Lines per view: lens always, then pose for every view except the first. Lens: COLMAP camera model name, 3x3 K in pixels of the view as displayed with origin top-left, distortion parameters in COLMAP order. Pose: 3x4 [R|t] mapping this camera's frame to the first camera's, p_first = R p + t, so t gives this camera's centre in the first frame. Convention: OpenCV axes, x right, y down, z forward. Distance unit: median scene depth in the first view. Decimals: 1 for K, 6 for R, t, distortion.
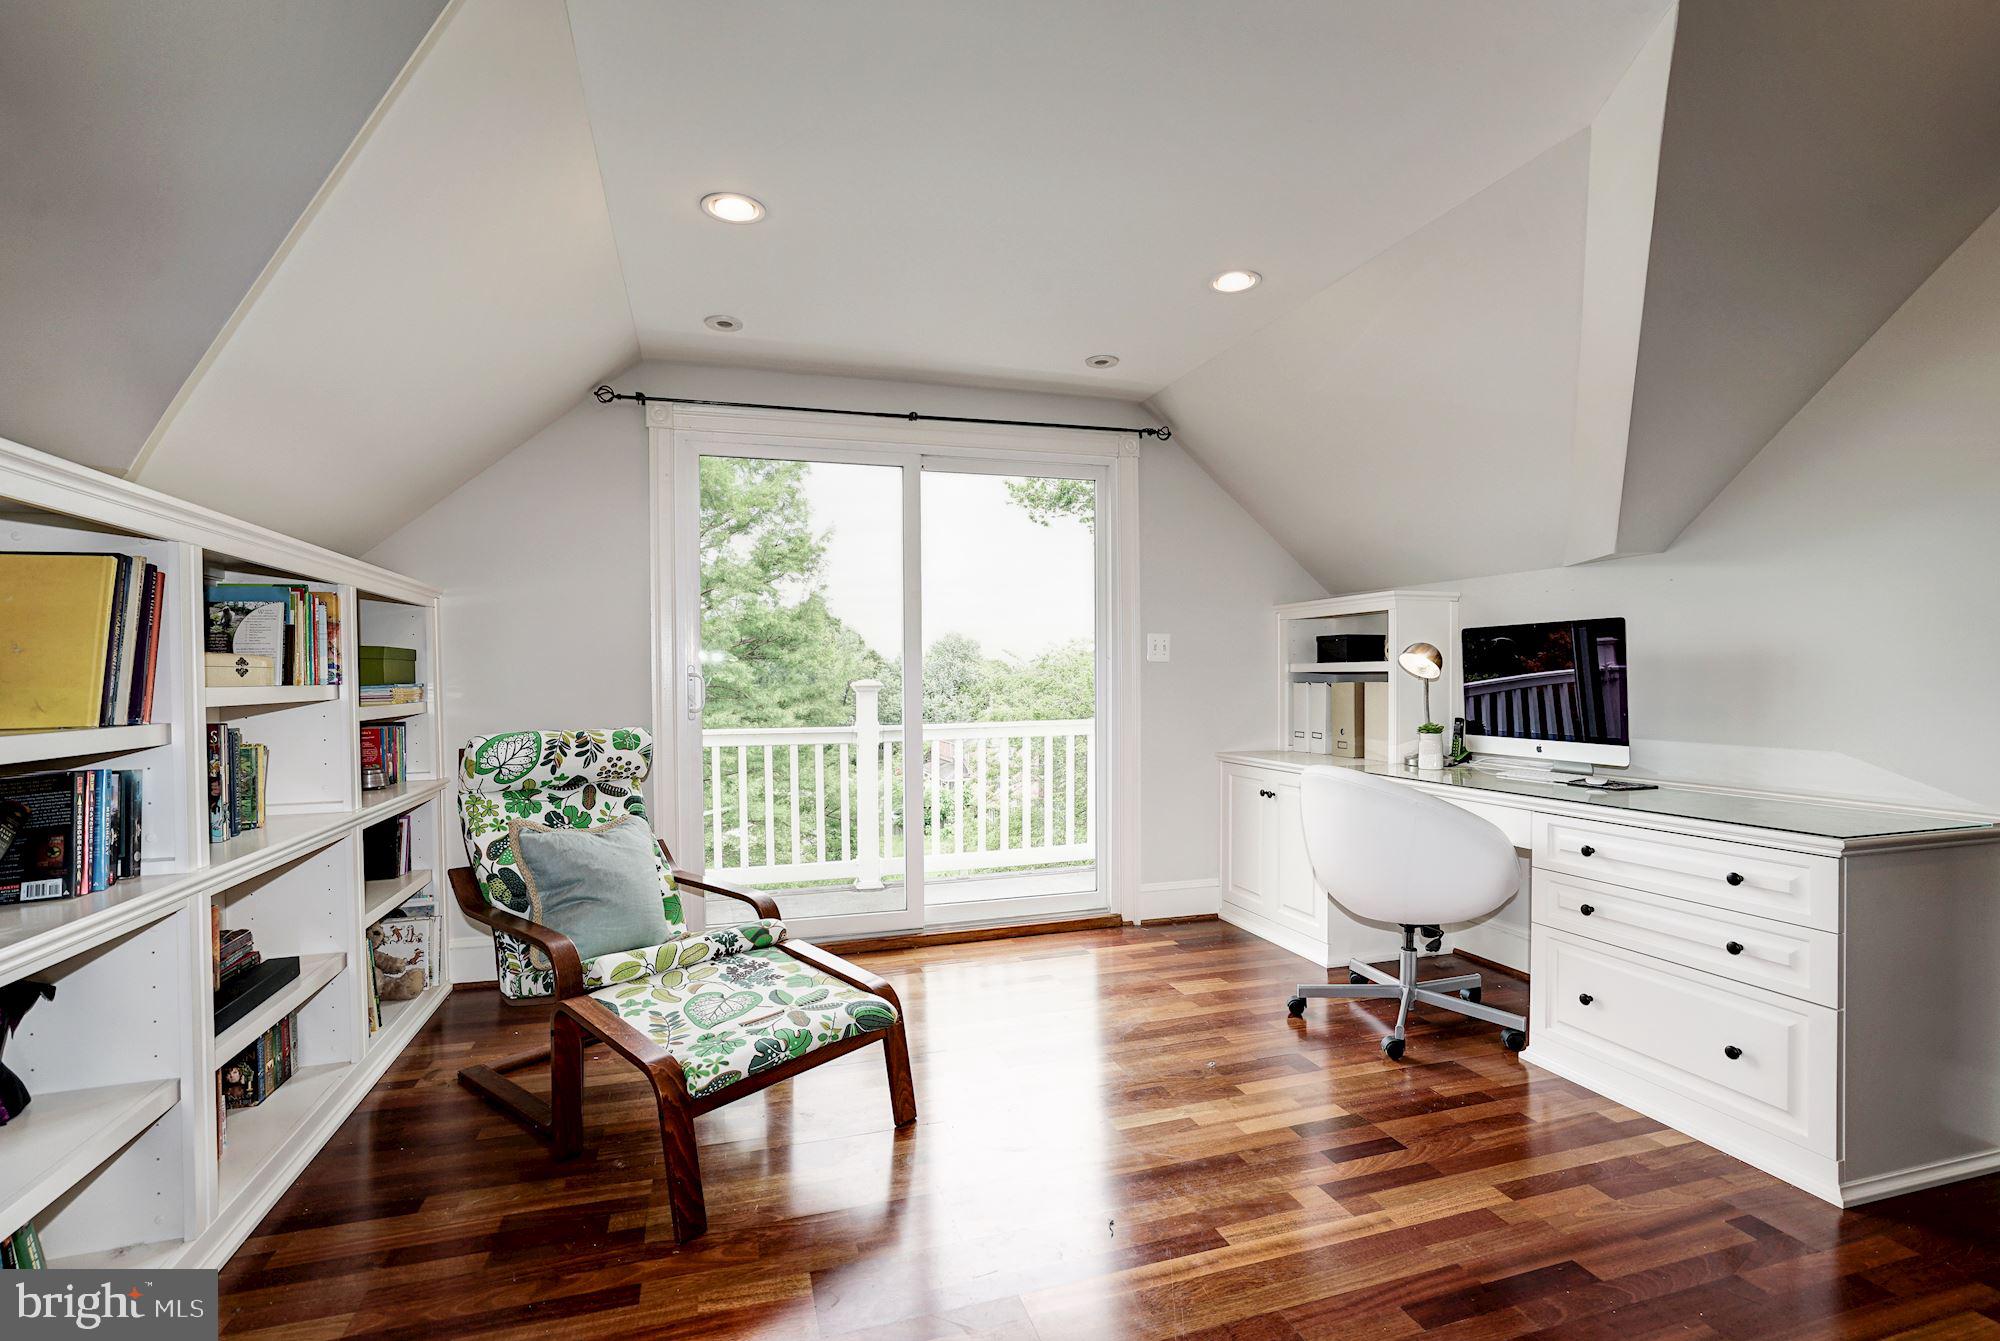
lens RADIAL K [[926.8, 0, 995.6], [0, 926.8, 695.0], [0, 0, 1]] dist [-0.032561, 0.017310]
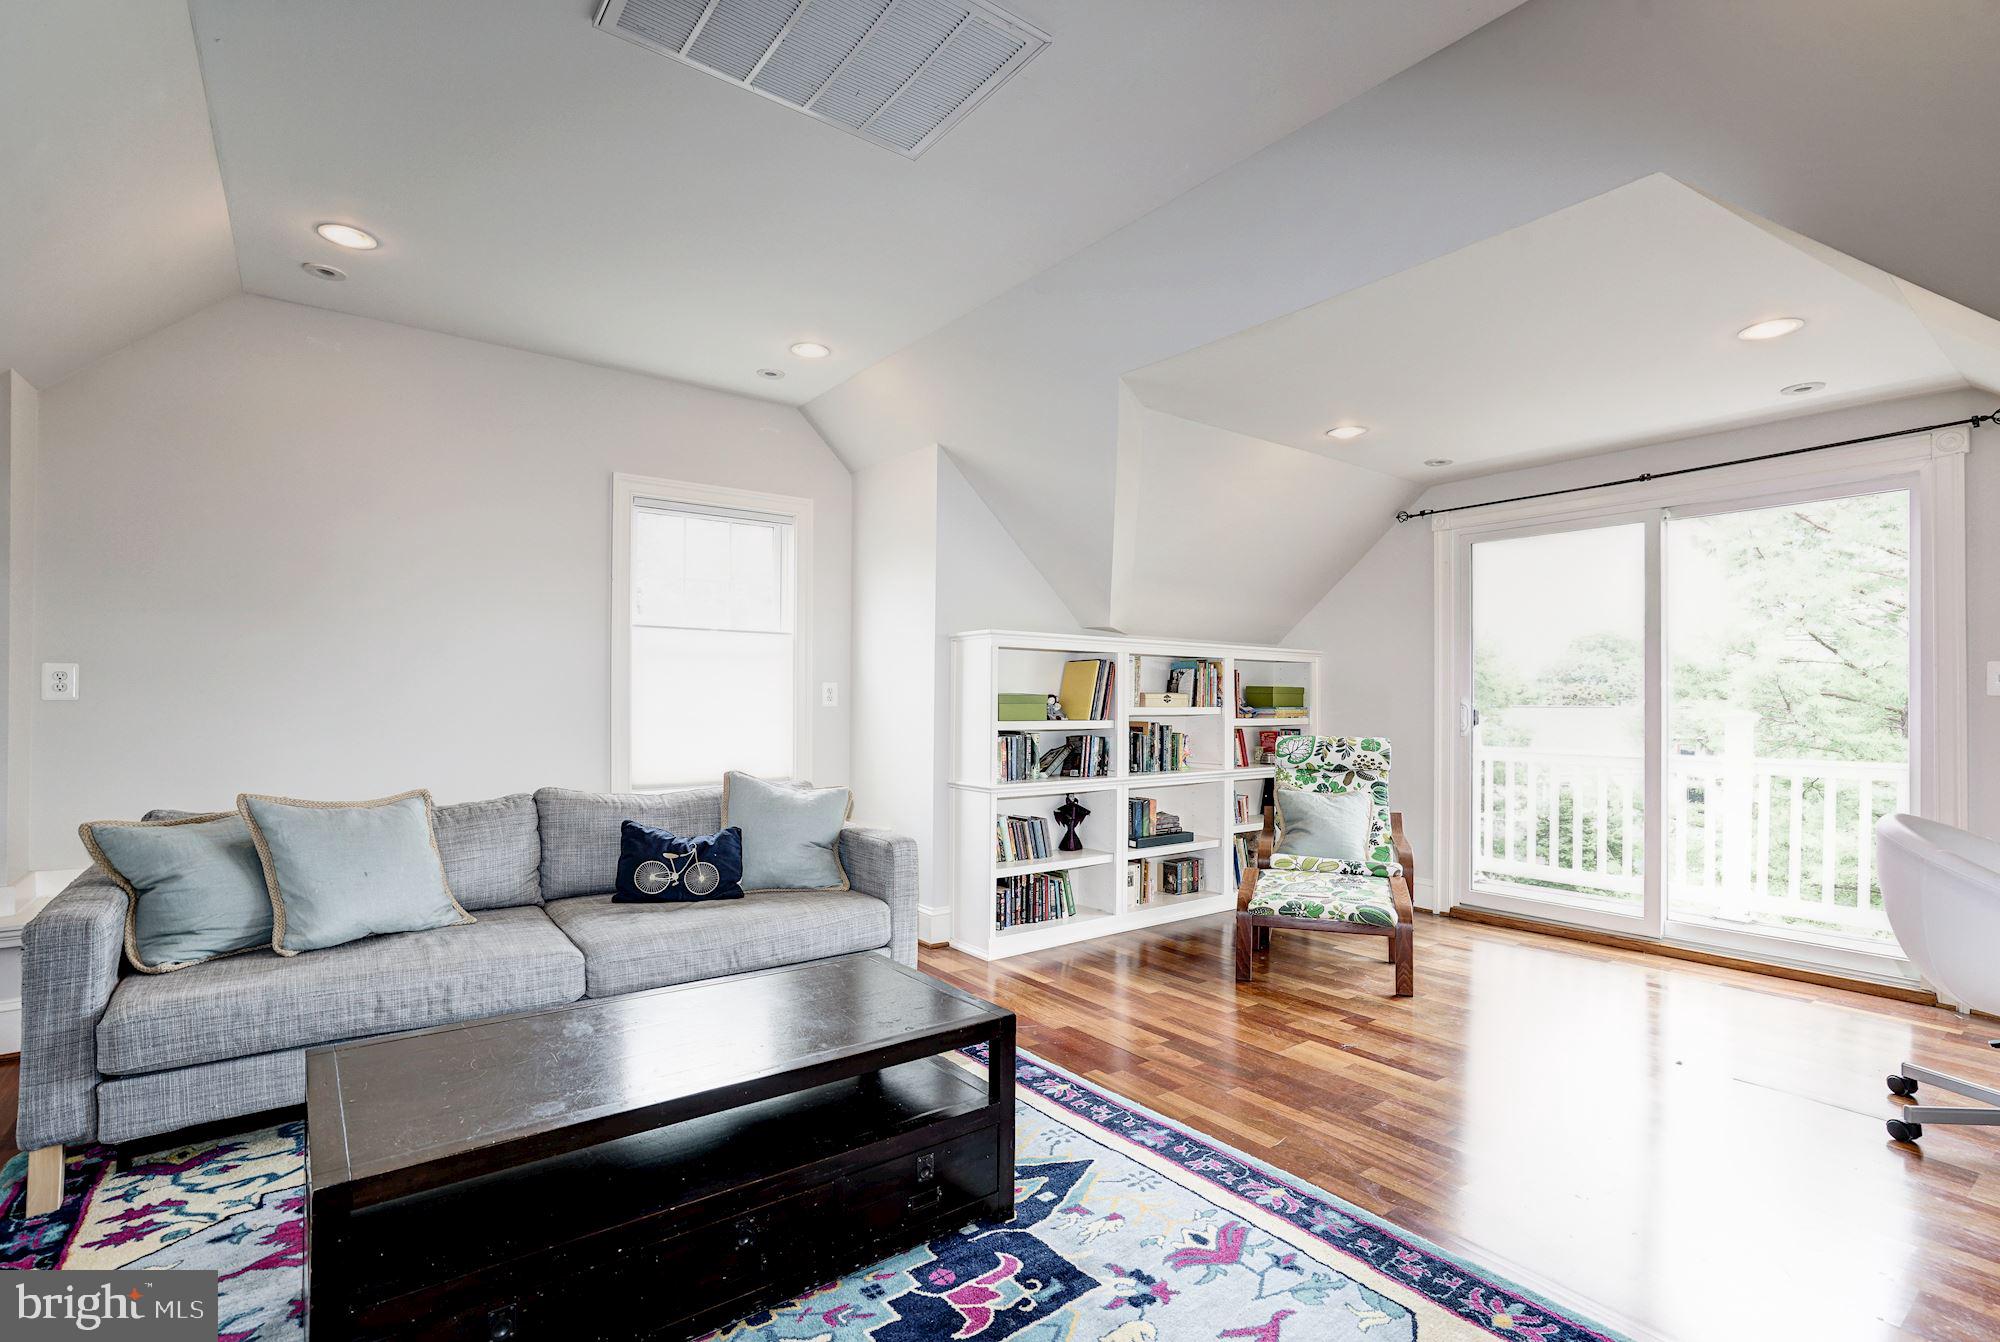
lens RADIAL K [[926.8, 0, 995.3], [0, 926.8, 690.3], [0, 0, 1]] dist [-0.032561, 0.017310]
pose [[0.337132, 0.000285, -0.941457, 0.889166], [-0.027848, 0.999565, -0.009670, -0.011971], [0.941045, 0.029478, 0.336994, -0.145745]]
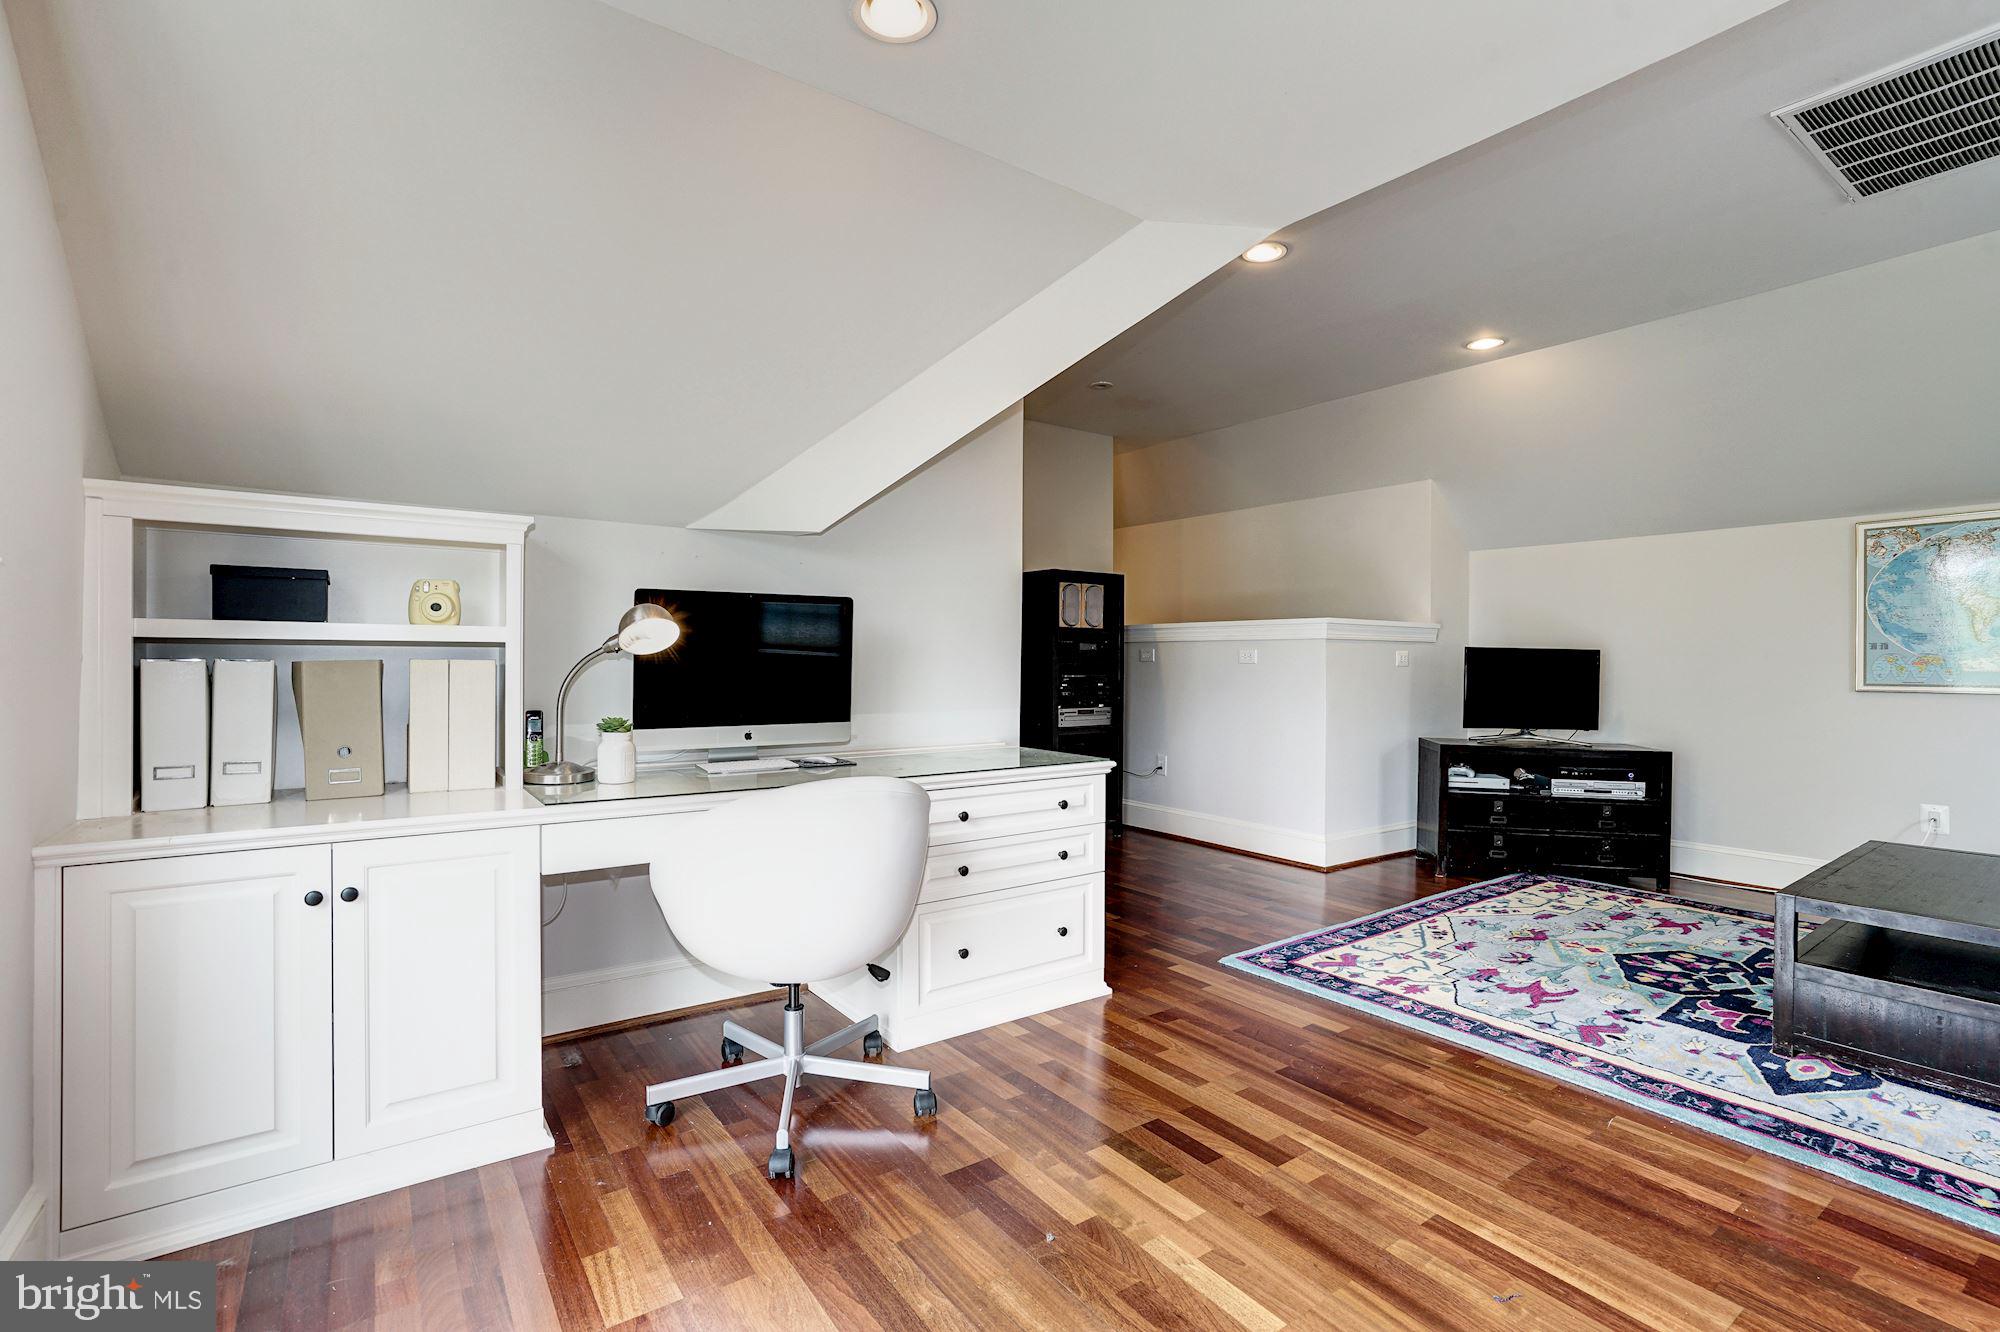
lens RADIAL K [[926.8, 0, 994.6], [0, 926.8, 663.9], [0, 0, 1]] dist [-0.032561, 0.017310]
pose [[-0.323696, -0.000047, 0.946161, -0.333720], [0.012839, 0.999908, 0.004442, -0.011526], [-0.946074, 0.013585, -0.323665, 1.089759]]
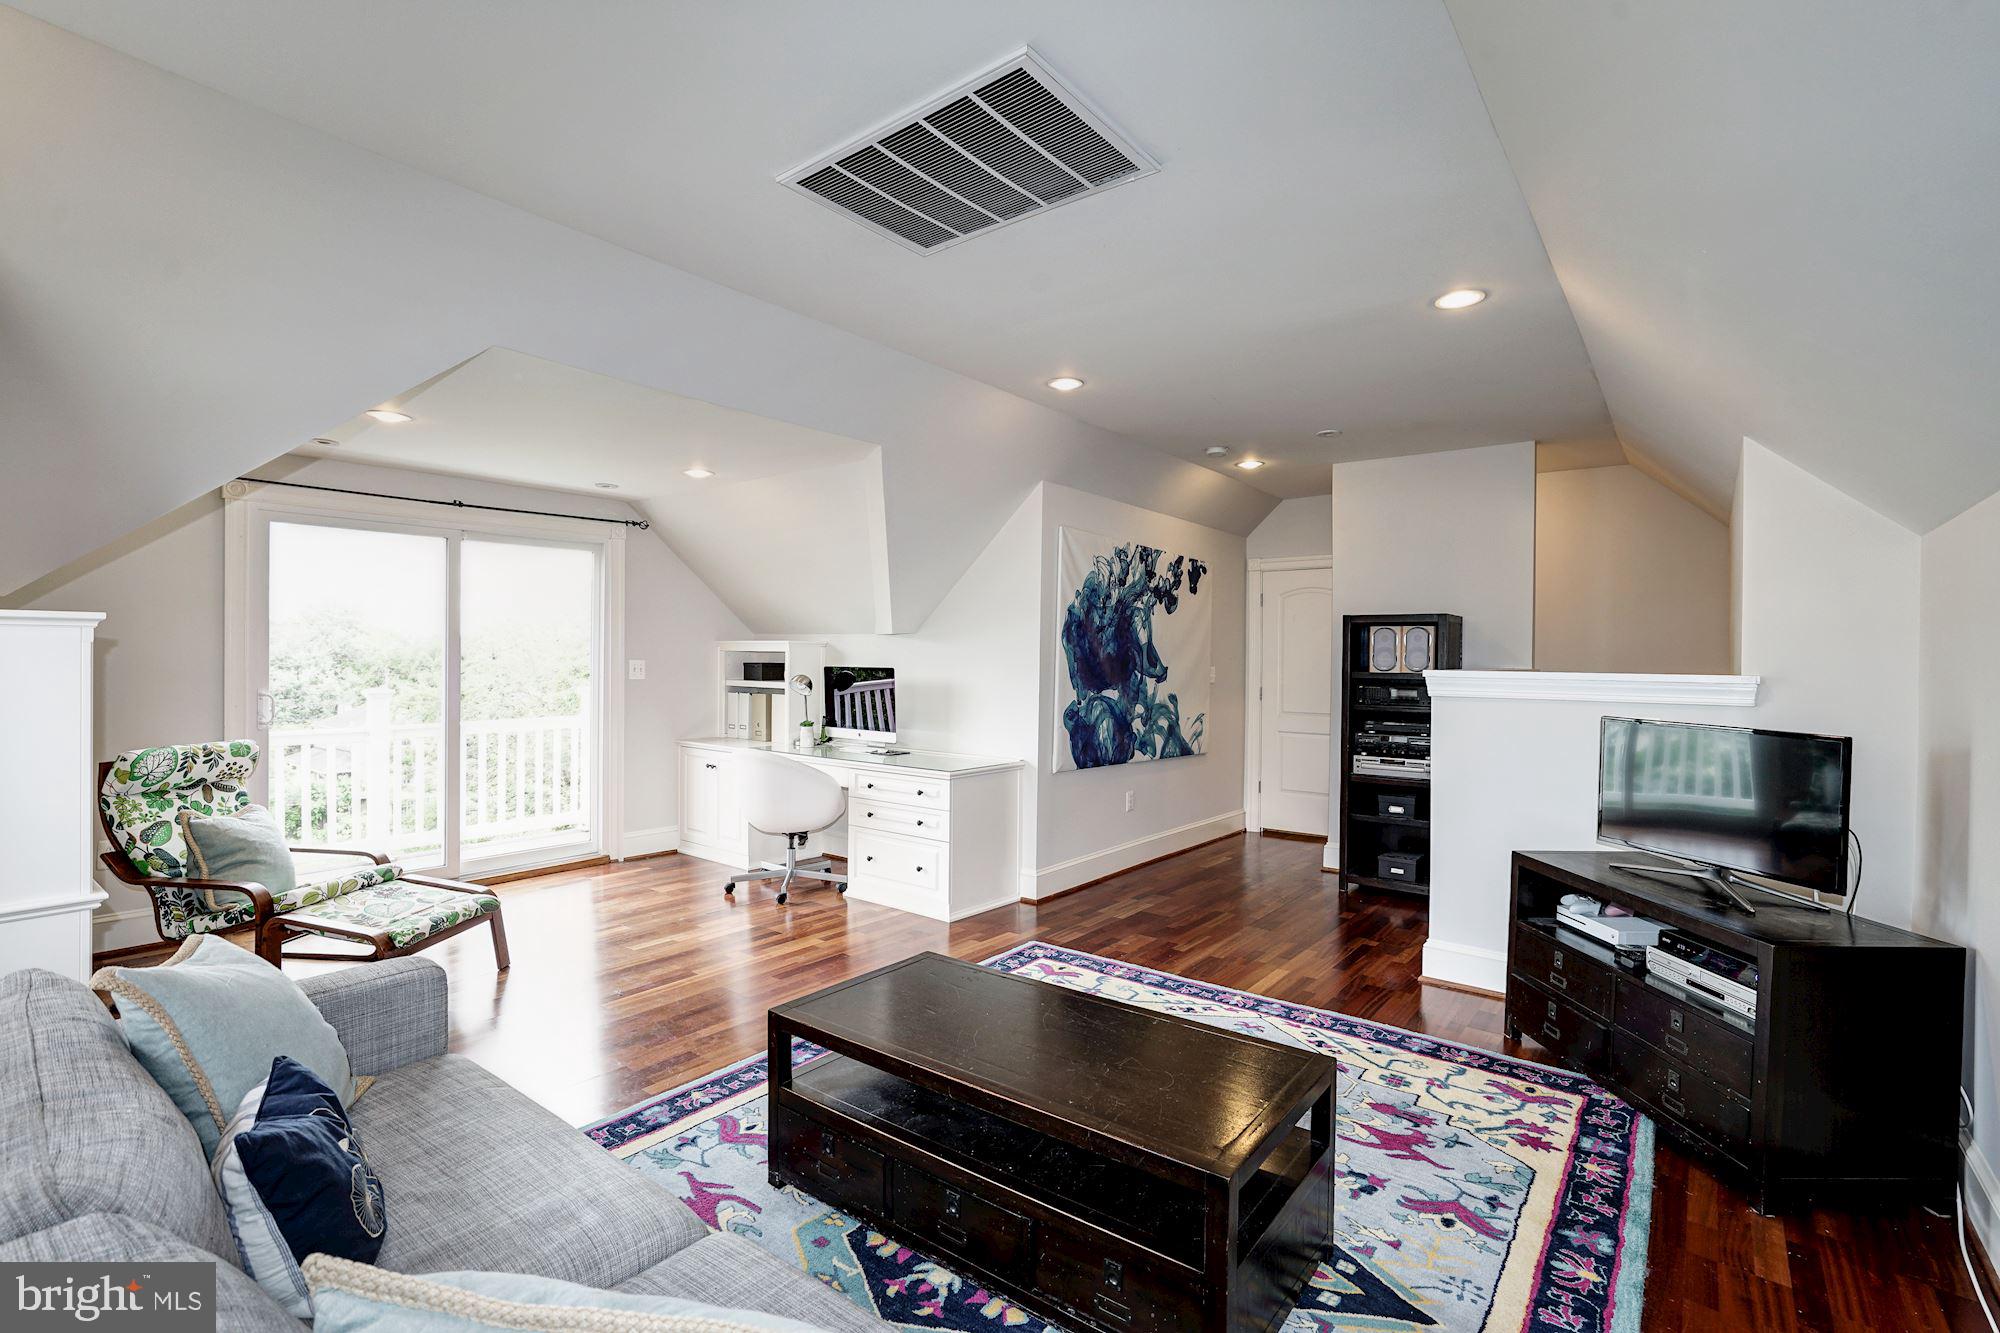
lens RADIAL K [[926.8, 0, 998.2], [0, 926.8, 659.0], [0, 0, 1]] dist [-0.032561, 0.017310]
pose [[0.828527, 0.012262, 0.559814, -0.235560], [-0.006125, 0.999899, -0.012837, -0.074425], [-0.559915, 0.007207, 0.828519, -0.739501]]
